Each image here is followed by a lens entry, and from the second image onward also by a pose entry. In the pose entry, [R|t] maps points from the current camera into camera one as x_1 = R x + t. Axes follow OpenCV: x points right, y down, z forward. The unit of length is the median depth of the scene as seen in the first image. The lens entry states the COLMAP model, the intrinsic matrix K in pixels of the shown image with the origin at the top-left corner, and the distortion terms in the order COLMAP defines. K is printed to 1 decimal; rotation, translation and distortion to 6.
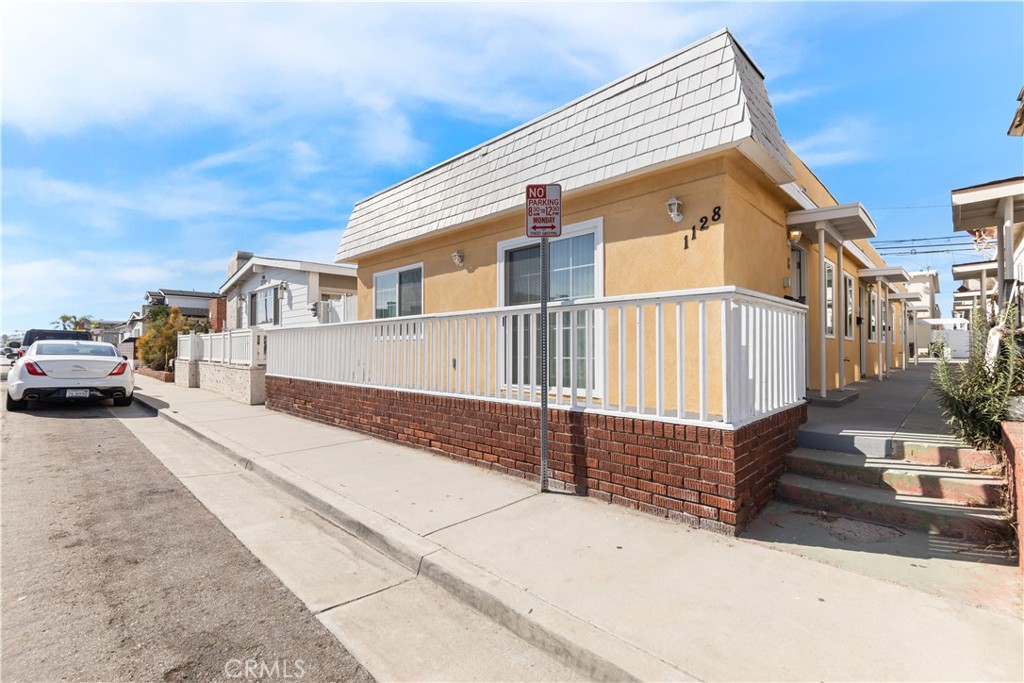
lens RADIAL K [[455.2, 0, 509.5], [0, 455.2, 338.7], [0, 0, 1]] dist [0.003652, -0.000472]
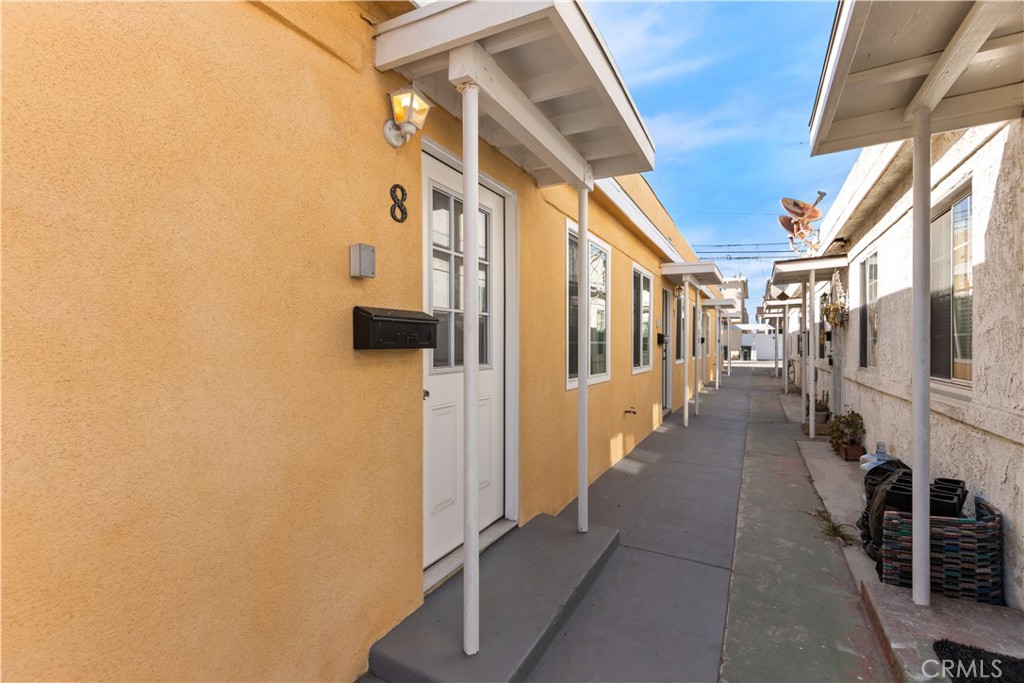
lens RADIAL K [[455.2, 0, 515.2], [0, 455.2, 343.9], [0, 0, 1]] dist [0.003652, -0.000472]
pose [[0.958770, -0.000611, 0.284181, 0.233006], [-0.006083, 0.999724, 0.022673, -0.029418], [-0.284116, -0.023467, 0.958503, 0.261647]]
